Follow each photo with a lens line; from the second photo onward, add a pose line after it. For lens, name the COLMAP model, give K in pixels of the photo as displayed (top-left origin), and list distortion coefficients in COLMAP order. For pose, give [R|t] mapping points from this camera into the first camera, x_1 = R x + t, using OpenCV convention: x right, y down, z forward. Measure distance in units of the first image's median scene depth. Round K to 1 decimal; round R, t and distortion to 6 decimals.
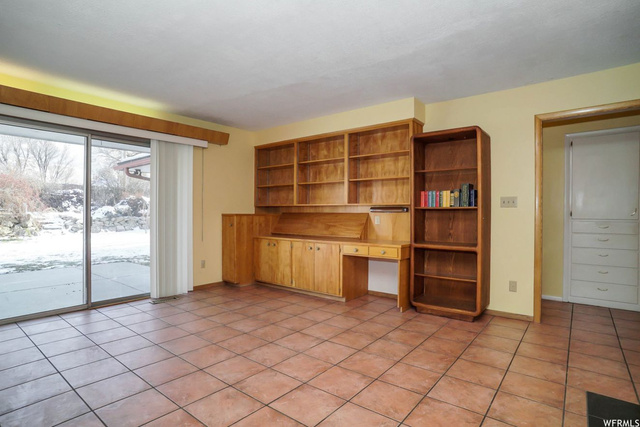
lens RADIAL K [[335.0, 0, 322.5], [0, 335.0, 212.1], [0, 0, 1]] dist [-0.056724, 0.022708]
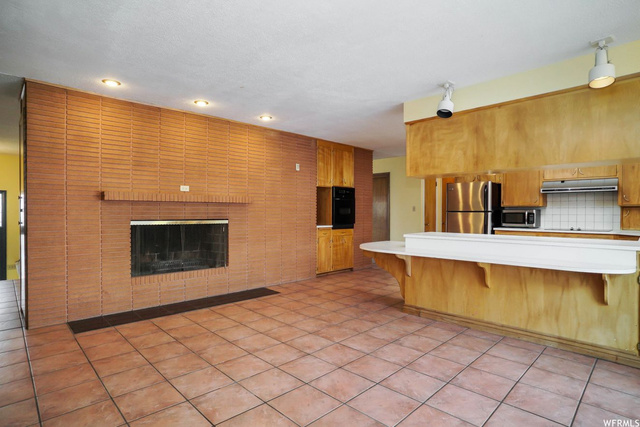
lens RADIAL K [[335.0, 0, 321.2], [0, 335.0, 212.4], [0, 0, 1]] dist [-0.056724, 0.022708]
pose [[-0.993135, -0.009250, 0.116605, -0.266753], [-0.010375, 0.999905, -0.009039, -0.005293], [-0.116511, -0.010186, -0.993137, 1.286796]]
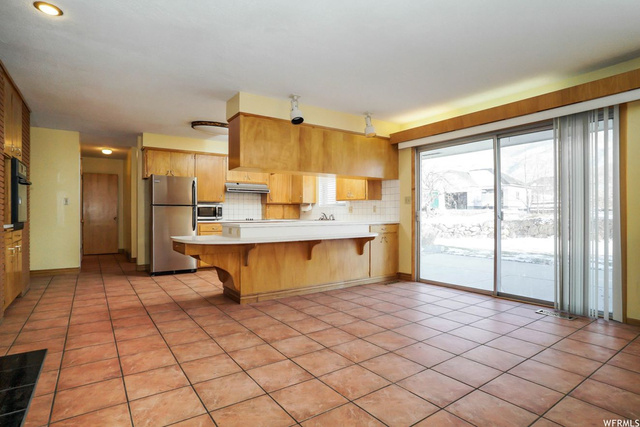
lens RADIAL K [[335.0, 0, 311.8], [0, 335.0, 215.7], [0, 0, 1]] dist [-0.056724, 0.022708]
pose [[-0.296288, -0.003227, -0.955093, 0.505874], [0.004970, 0.999976, -0.004921, 0.029276], [0.955086, -0.006204, -0.296264, 0.739945]]
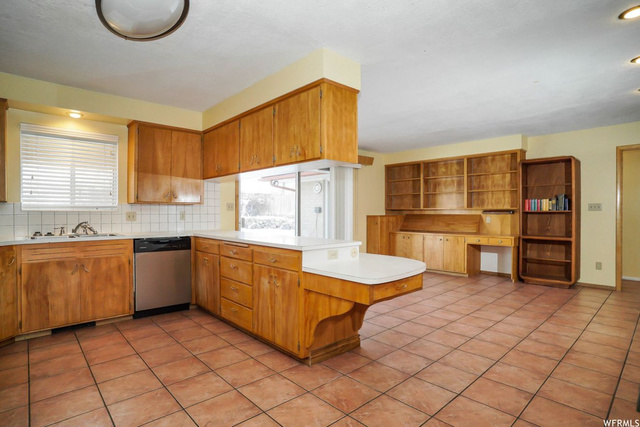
lens RADIAL K [[335.0, 0, 317.1], [0, 335.0, 213.0], [0, 0, 1]] dist [-0.056724, 0.022708]
pose [[0.987422, -0.005718, -0.158005, -0.378538], [0.006816, 0.999956, 0.006410, -0.020405], [0.157961, -0.007407, 0.987418, -0.550269]]
